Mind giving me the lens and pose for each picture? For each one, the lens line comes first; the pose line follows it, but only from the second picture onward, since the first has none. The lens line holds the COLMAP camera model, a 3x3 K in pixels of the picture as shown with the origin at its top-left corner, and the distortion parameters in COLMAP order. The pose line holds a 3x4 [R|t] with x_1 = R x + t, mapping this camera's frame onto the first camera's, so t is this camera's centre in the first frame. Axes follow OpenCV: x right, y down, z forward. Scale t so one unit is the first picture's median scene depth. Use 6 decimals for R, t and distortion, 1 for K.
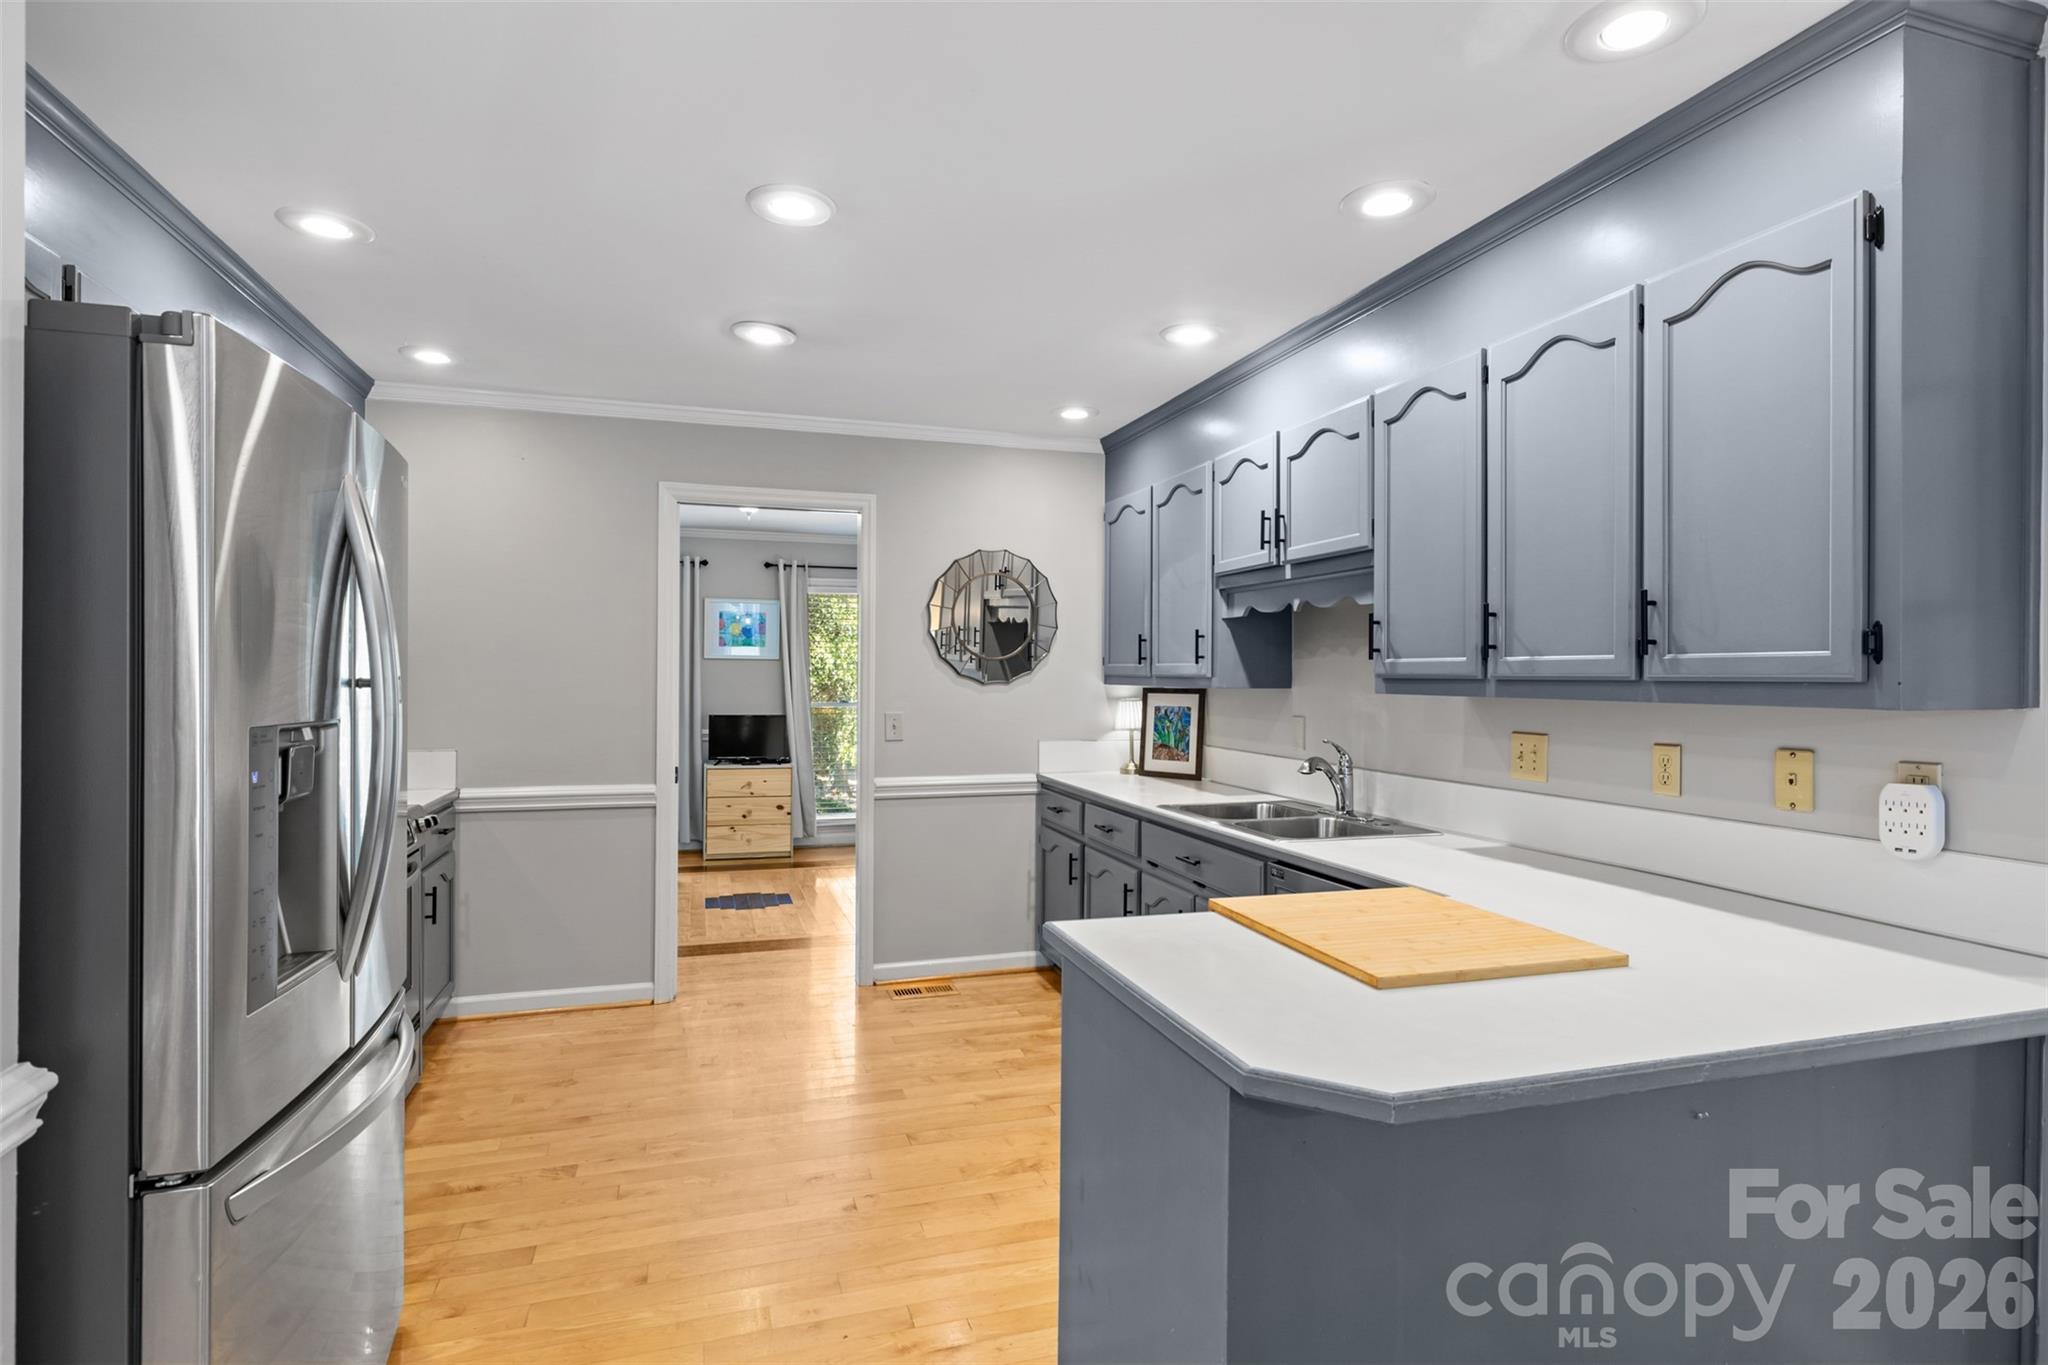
lens RADIAL K [[1039.7, 0, 1025.5], [0, 1039.7, 681.6], [0, 0, 1]] dist [-0.006368, 0.000519]
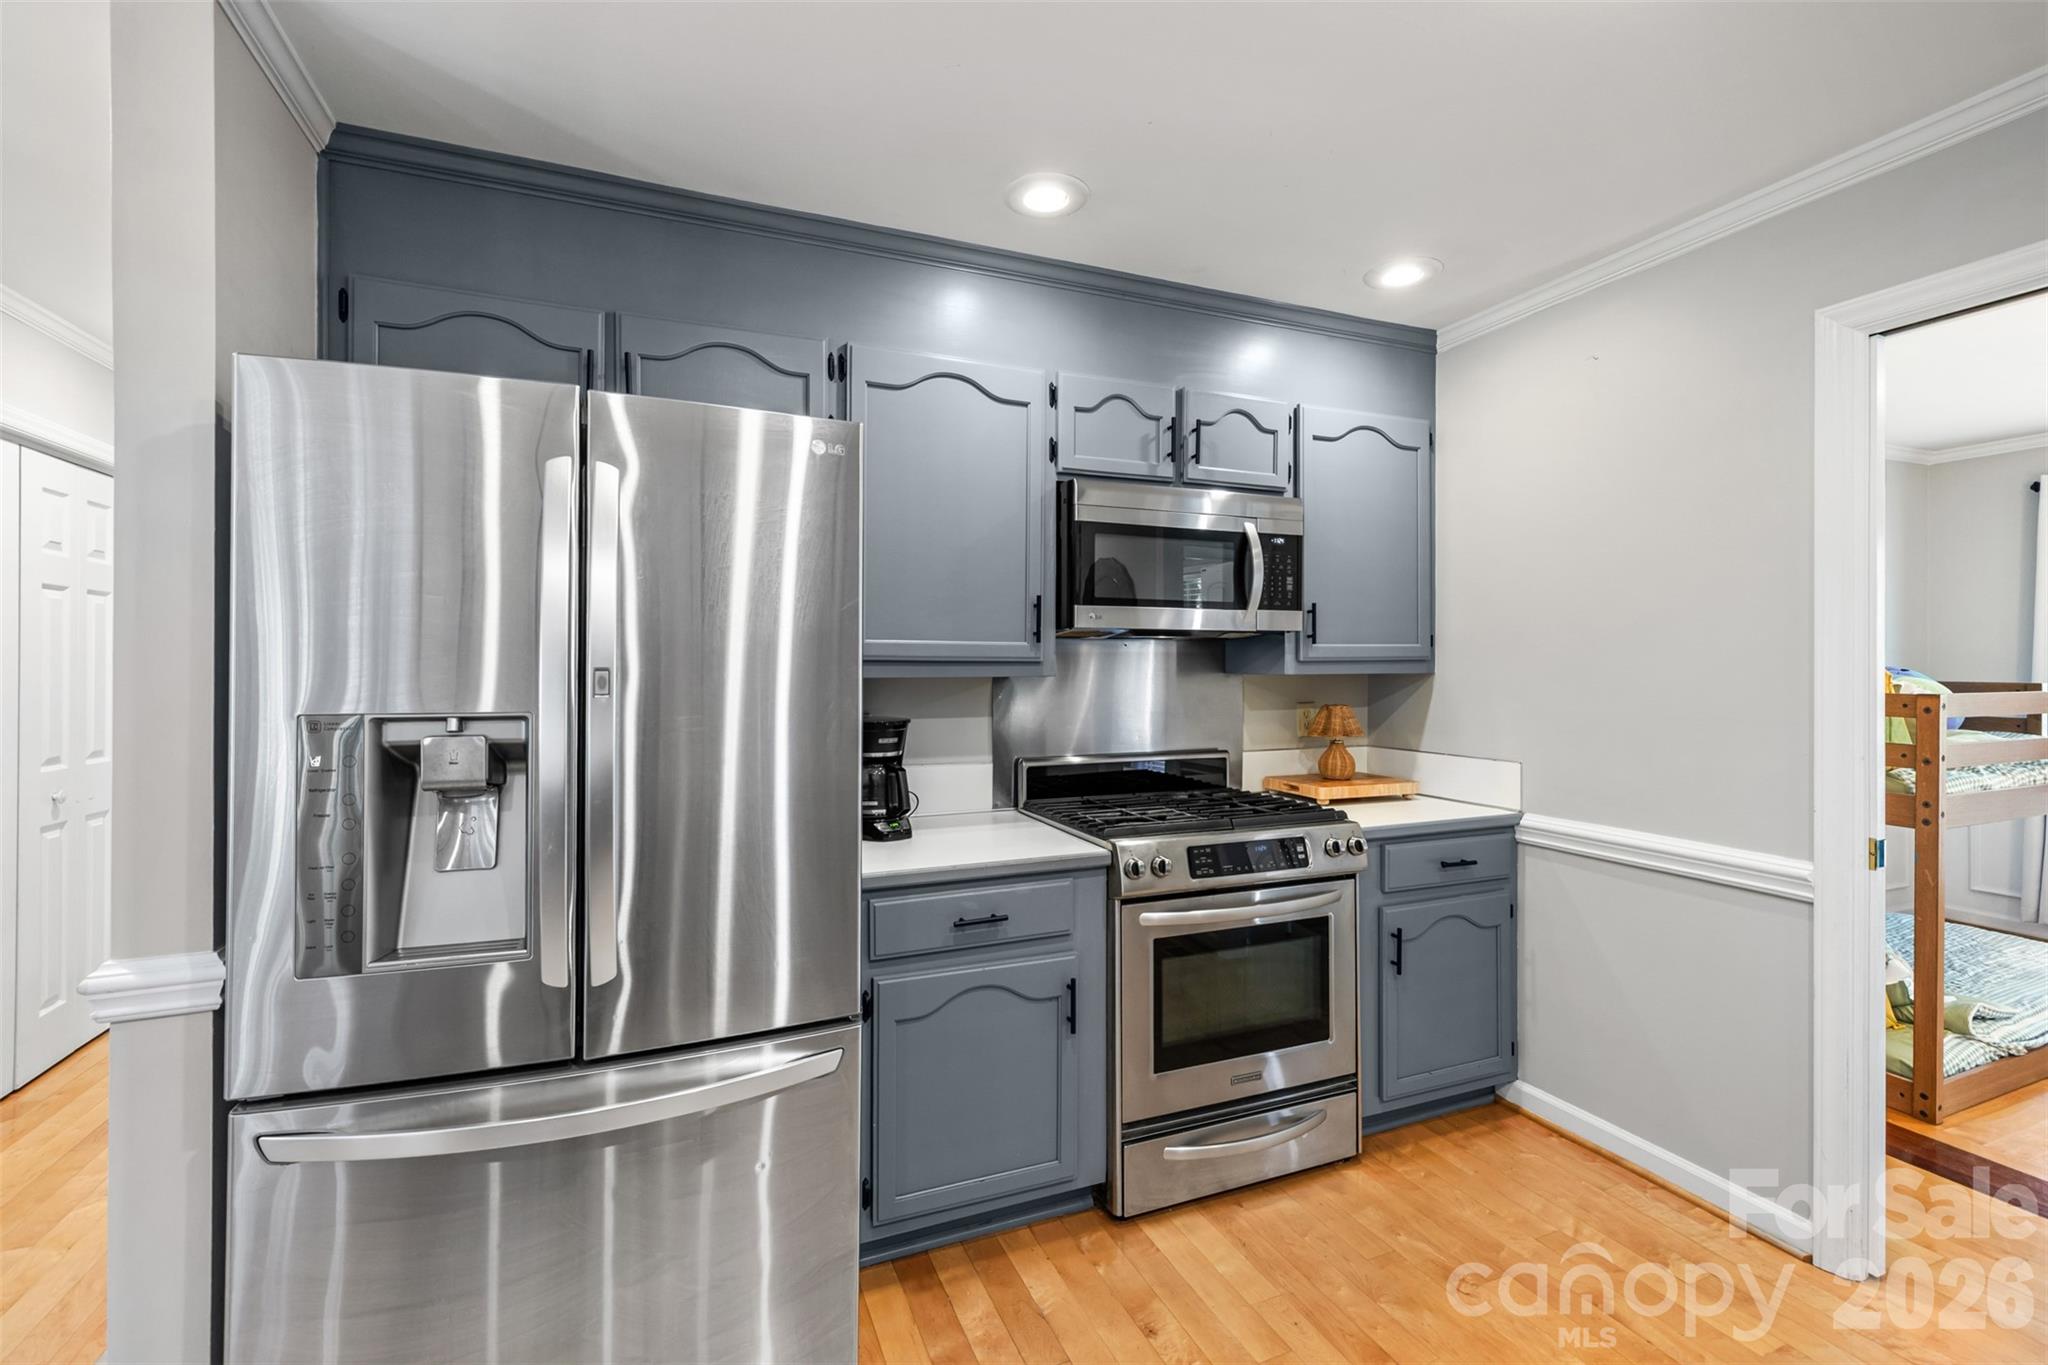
lens RADIAL K [[877.7, 0, 1021.2], [0, 877.7, 663.5], [0, 0, 1]] dist [0.004200, -0.000617]
pose [[0.080450, -0.007353, -0.996732, 0.079684], [-0.003086, 0.999966, -0.007626, -0.001597], [0.996754, 0.003690, 0.080424, 0.569618]]
